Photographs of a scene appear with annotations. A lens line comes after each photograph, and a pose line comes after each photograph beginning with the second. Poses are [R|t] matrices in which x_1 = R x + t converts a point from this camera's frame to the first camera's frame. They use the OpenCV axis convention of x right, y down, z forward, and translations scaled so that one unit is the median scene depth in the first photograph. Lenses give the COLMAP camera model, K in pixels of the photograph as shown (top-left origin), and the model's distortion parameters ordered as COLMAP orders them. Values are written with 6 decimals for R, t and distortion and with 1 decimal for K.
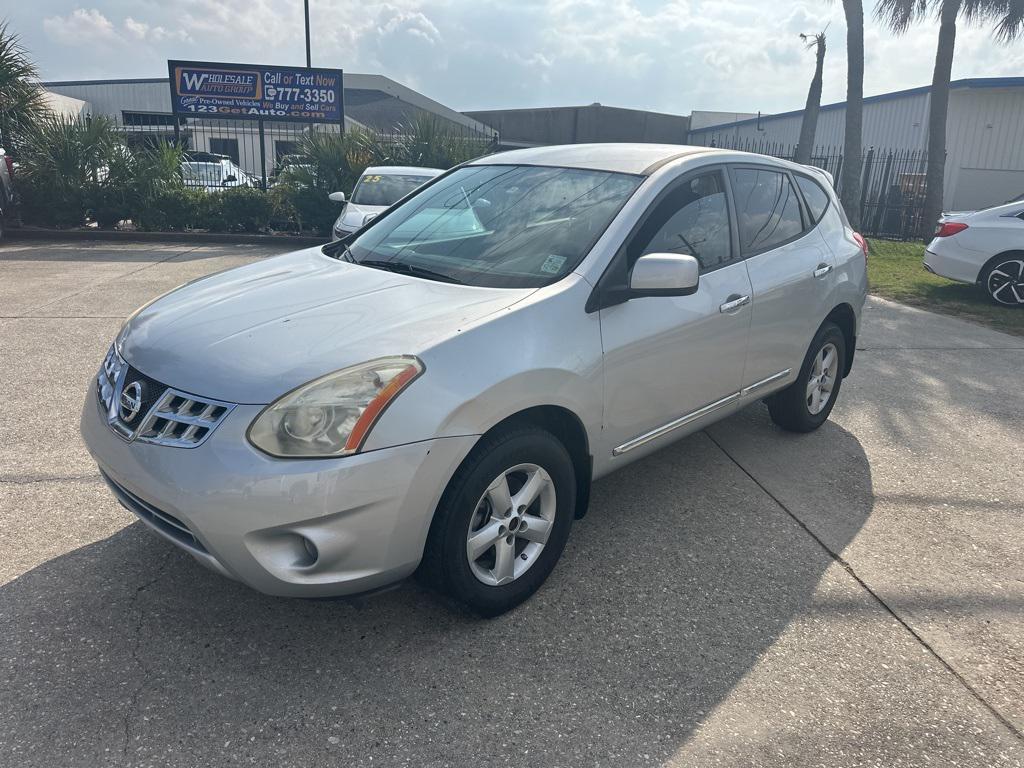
lens RADIAL K [[733.2, 0, 518.0], [0, 733.2, 378.1], [0, 0, 1]] dist [0.014239, -0.027299]
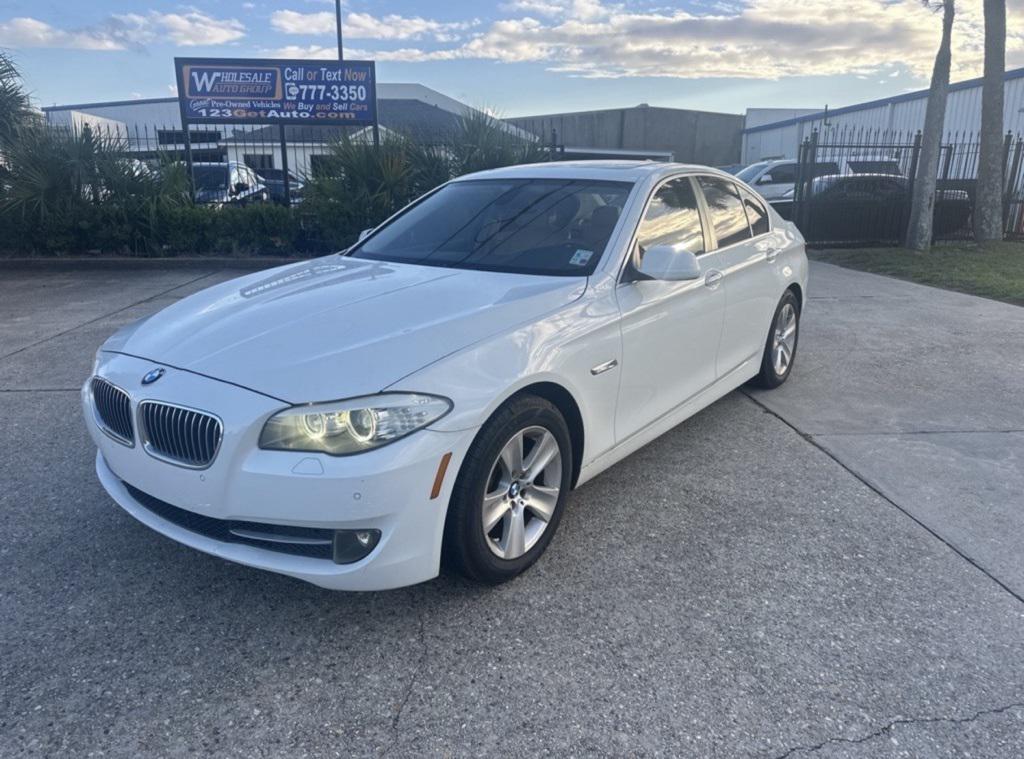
lens RADIAL K [[733.2, 0, 507.3], [0, 733.2, 385.1], [0, 0, 1]] dist [0.014239, -0.027299]
pose [[0.997676, -0.013759, -0.066727, -0.033826], [0.013471, 0.999898, -0.004767, -0.038288], [0.066785, 0.003857, 0.997760, 0.162312]]
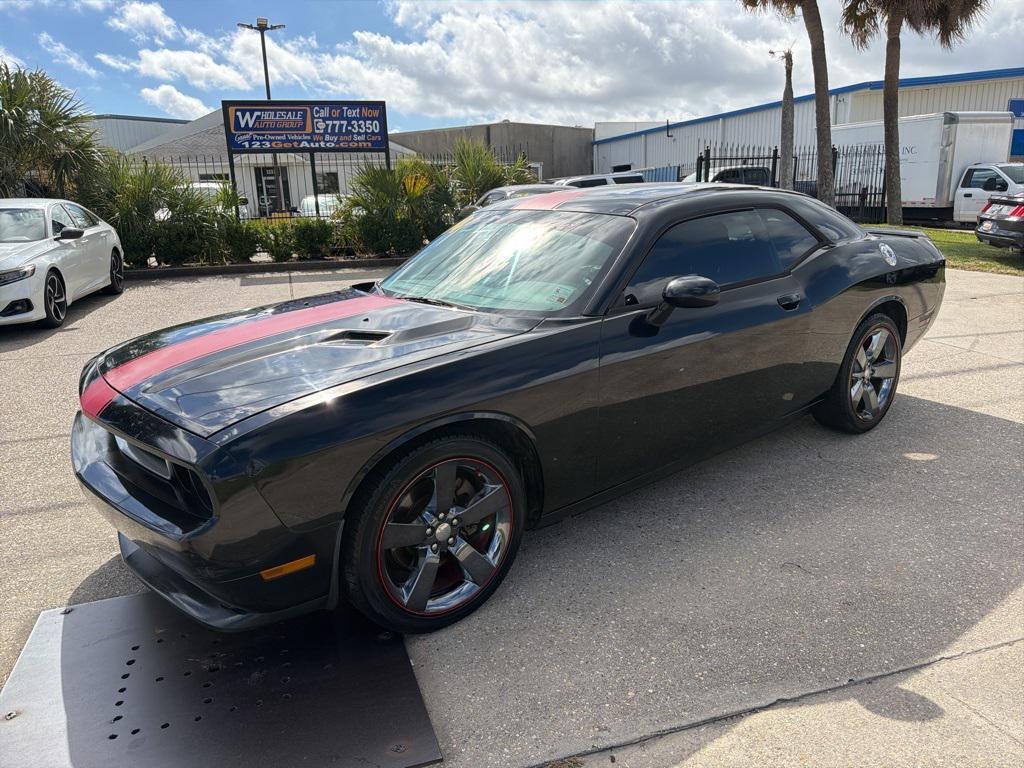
lens RADIAL K [[733.2, 0, 508.3], [0, 733.2, 381.2], [0, 0, 1]] dist [0.014239, -0.027299]
pose [[0.984589, -0.102728, 0.141531, -0.255700], [0.105171, 0.994405, -0.009869, 0.015364], [-0.139725, 0.024602, 0.989885, -0.074582]]
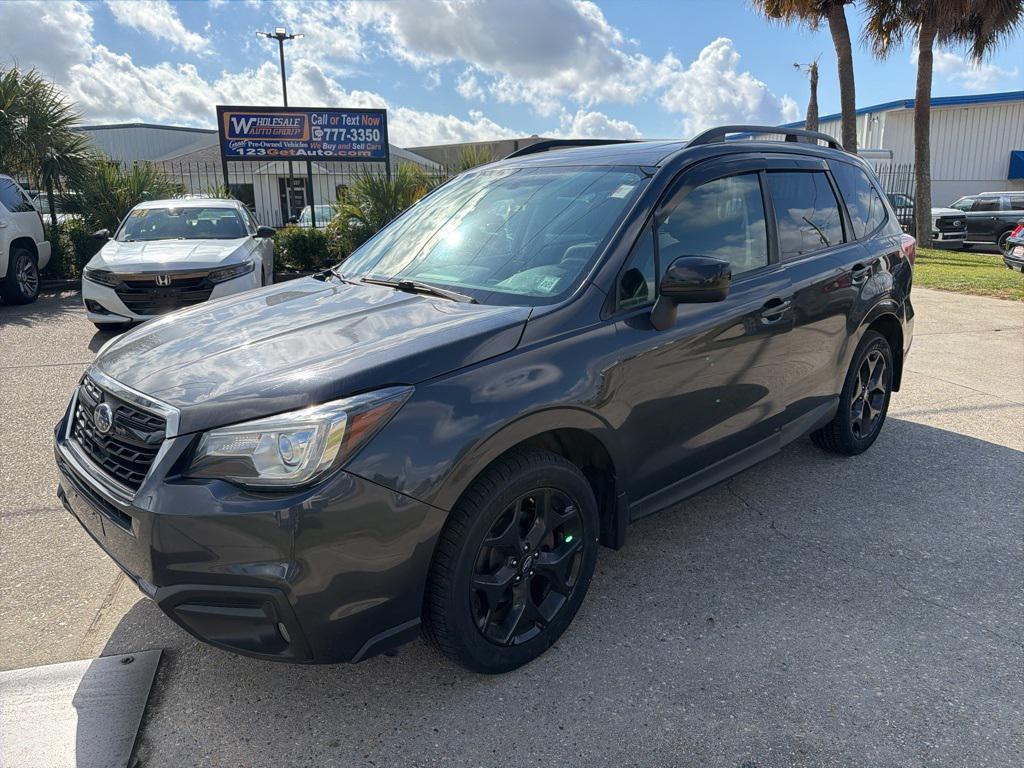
lens RADIAL K [[733.2, 0, 514.4], [0, 733.2, 386.1], [0, 0, 1]] dist [0.014239, -0.027299]
pose [[0.991244, -0.073864, 0.109454, -0.202316], [0.077276, 0.996637, -0.027260, 0.010157], [-0.107073, 0.035480, 0.993618, -0.031476]]
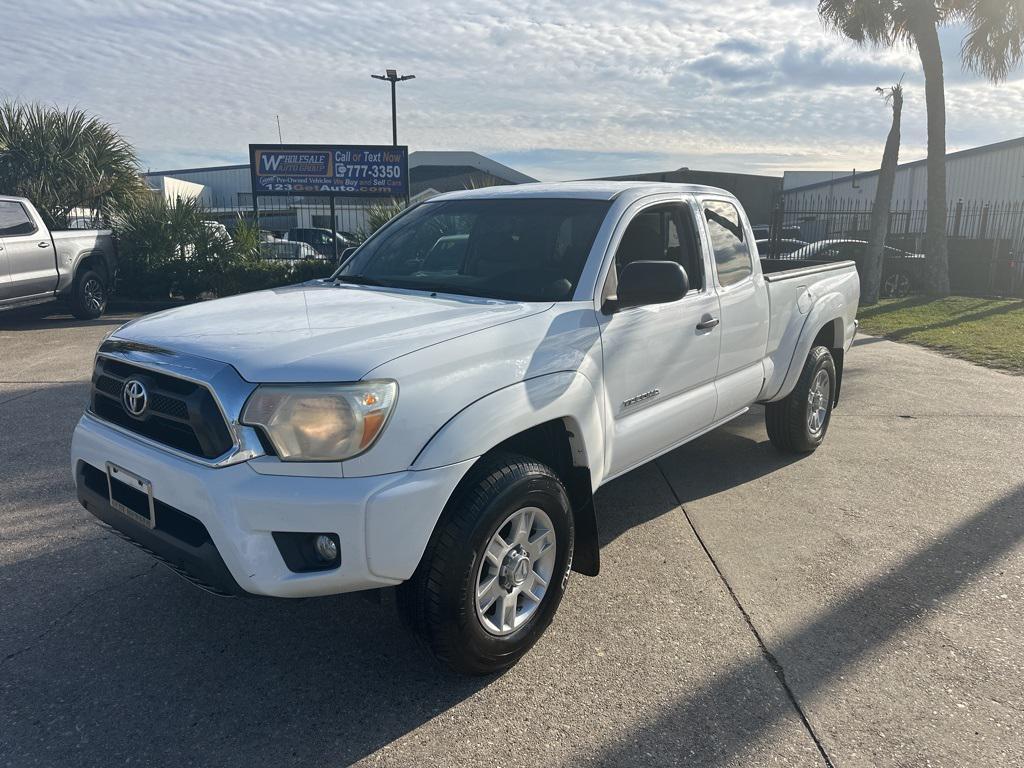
lens RADIAL K [[733.2, 0, 515.1], [0, 733.2, 384.6], [0, 0, 1]] dist [0.014239, -0.027299]
pose [[0.990266, -0.001765, -0.139174, 0.056590], [-0.009176, 0.996917, -0.077928, -0.001711], [0.138882, 0.078446, 0.987197, 0.018067]]
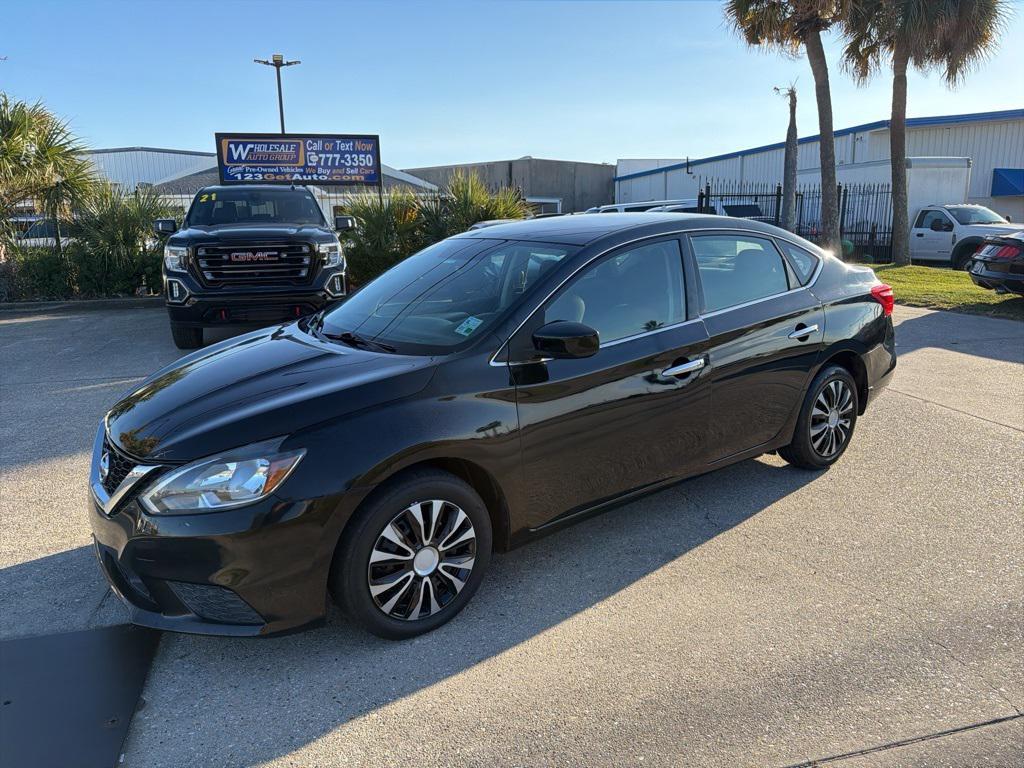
lens RADIAL K [[733.2, 0, 512.2], [0, 733.2, 384.7], [0, 0, 1]] dist [0.014239, -0.027299]
pose [[0.990831, -0.077672, 0.110553, -0.193032], [0.083907, 0.995069, -0.052899, 0.015640], [-0.105899, 0.061690, 0.992461, -0.061934]]
